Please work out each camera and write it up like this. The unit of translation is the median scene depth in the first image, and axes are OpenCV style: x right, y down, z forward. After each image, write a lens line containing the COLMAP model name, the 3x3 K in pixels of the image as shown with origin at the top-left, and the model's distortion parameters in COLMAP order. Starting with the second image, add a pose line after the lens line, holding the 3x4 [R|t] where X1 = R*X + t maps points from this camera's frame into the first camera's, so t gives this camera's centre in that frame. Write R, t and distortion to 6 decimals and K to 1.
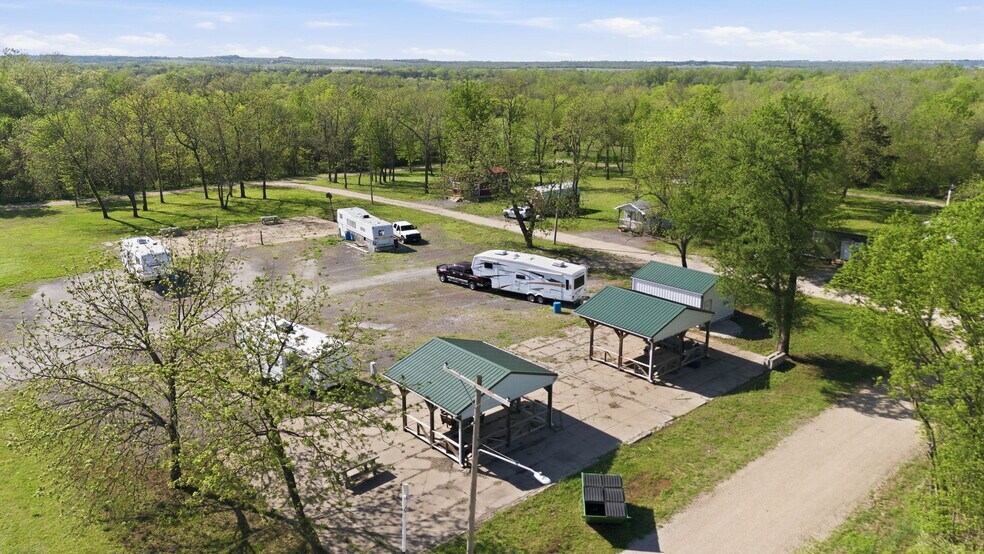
lens RADIAL K [[730.7, 0, 492.5], [0, 730.7, 243.9], [0, 0, 1]] dist [0.086211, -0.104177]
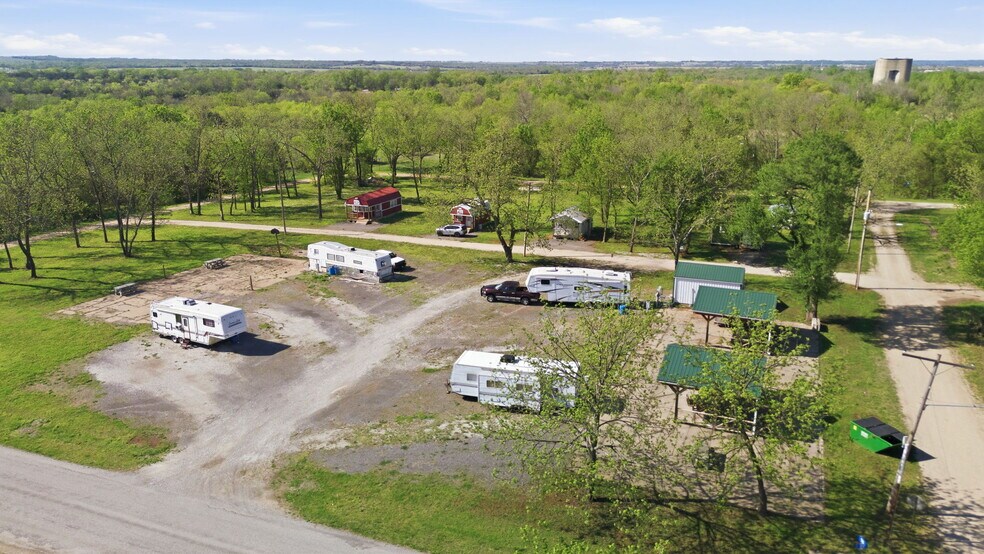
lens RADIAL K [[730.7, 0, 492.5], [0, 730.7, 243.9], [0, 0, 1]] dist [0.086211, -0.104177]
pose [[0.906734, -0.102378, 0.409086, -0.507314], [0.101640, 0.994541, 0.023611, -0.060739], [-0.409270, 0.020171, 0.912190, -0.006050]]
